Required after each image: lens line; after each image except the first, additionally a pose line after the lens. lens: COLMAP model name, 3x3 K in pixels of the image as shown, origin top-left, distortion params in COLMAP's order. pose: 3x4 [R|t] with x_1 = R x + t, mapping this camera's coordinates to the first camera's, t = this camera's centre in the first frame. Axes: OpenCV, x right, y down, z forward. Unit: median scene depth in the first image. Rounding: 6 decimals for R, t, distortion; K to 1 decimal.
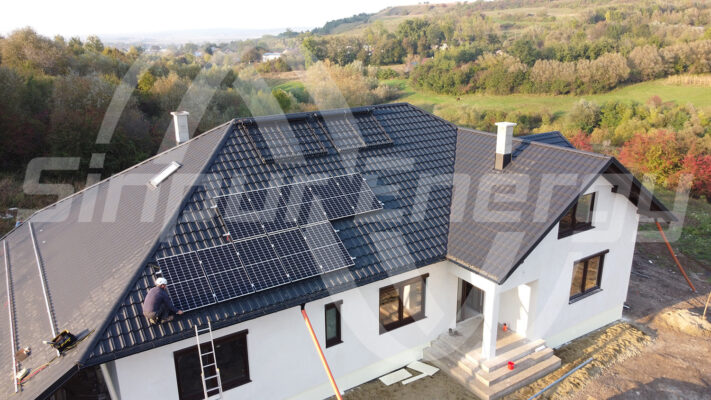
lens RADIAL K [[539.7, 0, 355.5], [0, 539.7, 200.0], [0, 0, 1]] dist [-0.001319, -0.005362]
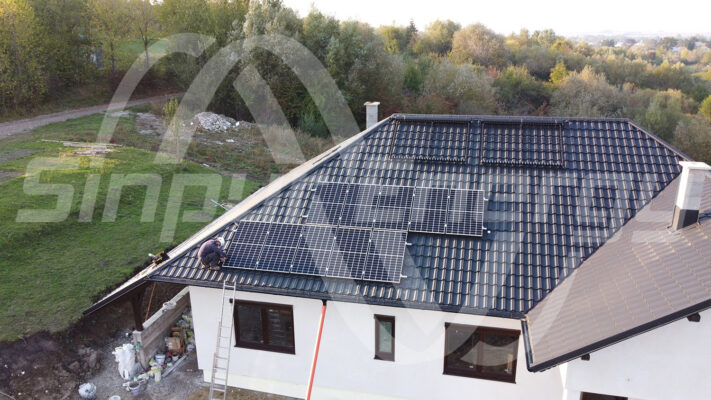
lens RADIAL K [[539.7, 0, 355.5], [0, 539.7, 200.0], [0, 0, 1]] dist [-0.001319, -0.005362]
pose [[0.685944, 0.217051, -0.694528, 0.457893], [-0.208695, 0.973060, 0.097981, -0.075219], [0.697084, 0.077735, 0.712763, 0.237896]]
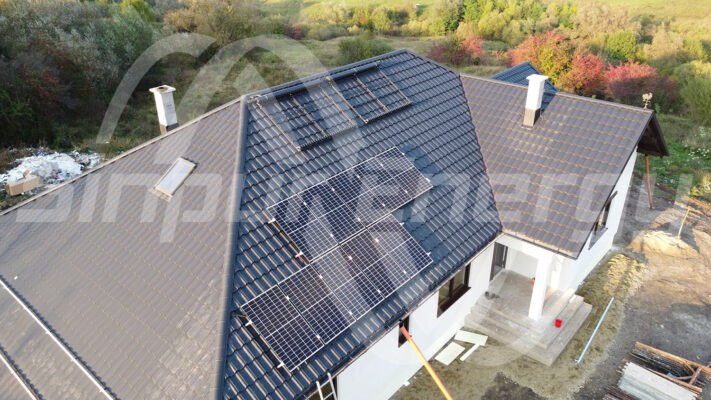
lens RADIAL K [[539.7, 0, 355.5], [0, 539.7, 200.0], [0, 0, 1]] dist [-0.001319, -0.005362]
pose [[0.962843, -0.126507, 0.238600, -0.274372], [0.080446, 0.977743, 0.193771, -0.138979], [-0.257803, -0.167377, 0.951590, 0.154688]]
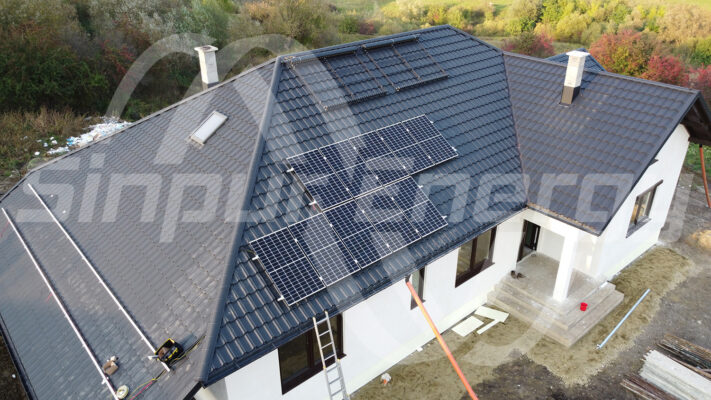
lens RADIAL K [[539.7, 0, 355.5], [0, 539.7, 200.0], [0, 0, 1]] dist [-0.001319, -0.005362]
pose [[0.991040, -0.059529, 0.119565, -0.218927], [0.036538, 0.981871, 0.185993, -0.080513], [-0.128470, -0.179958, 0.975249, 0.111061]]
